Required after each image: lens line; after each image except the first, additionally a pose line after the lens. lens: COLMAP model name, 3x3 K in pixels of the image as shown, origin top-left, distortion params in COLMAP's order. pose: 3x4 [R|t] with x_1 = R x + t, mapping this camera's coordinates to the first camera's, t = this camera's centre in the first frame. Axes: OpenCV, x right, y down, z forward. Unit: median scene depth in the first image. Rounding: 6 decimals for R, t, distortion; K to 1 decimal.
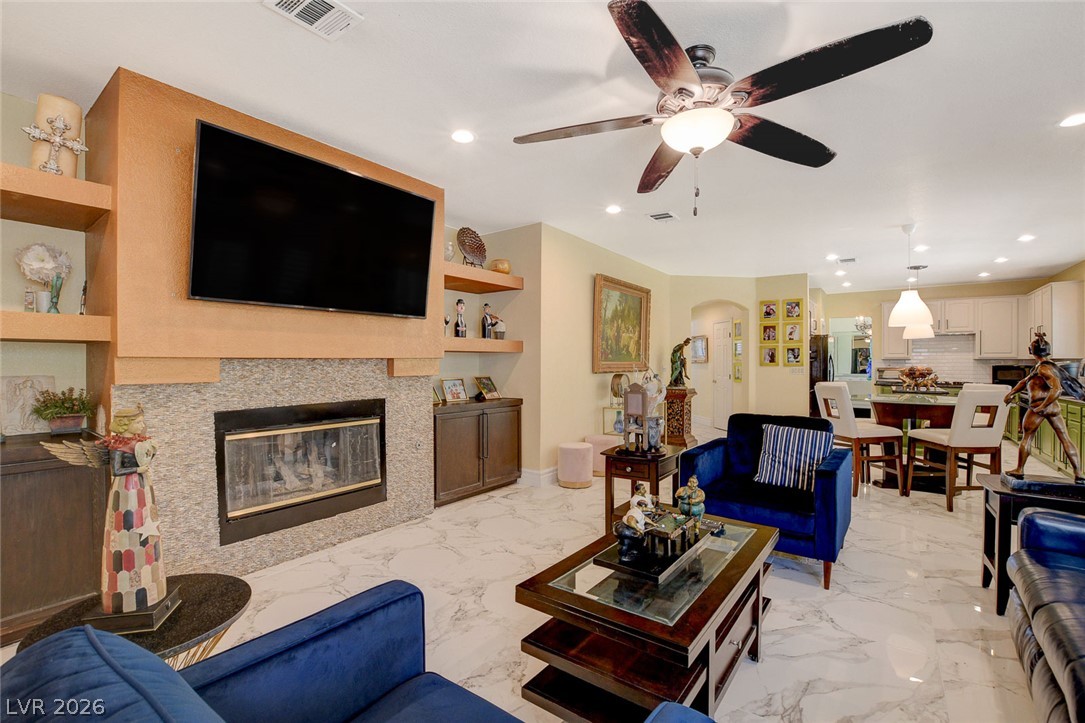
lens RADIAL K [[470.6, 0, 545.0], [0, 470.6, 366.9], [0, 0, 1]] dist [-0.002439, -0.000196]
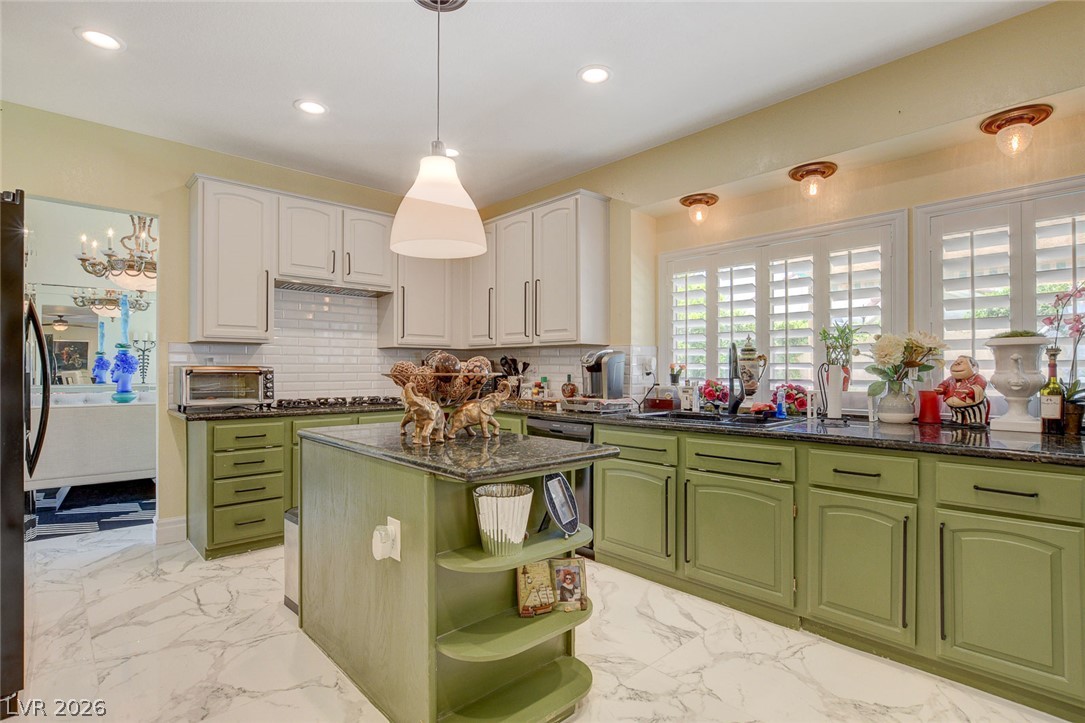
lens RADIAL K [[535.9, 0, 543.7], [0, 535.9, 364.6], [0, 0, 1]] dist [0.001249, 0.000394]
pose [[0.171158, 0.002583, 0.985240, 0.403586], [0.000537, 0.999996, -0.002715, 0.002352], [-0.985243, 0.000994, 0.171156, 0.738862]]
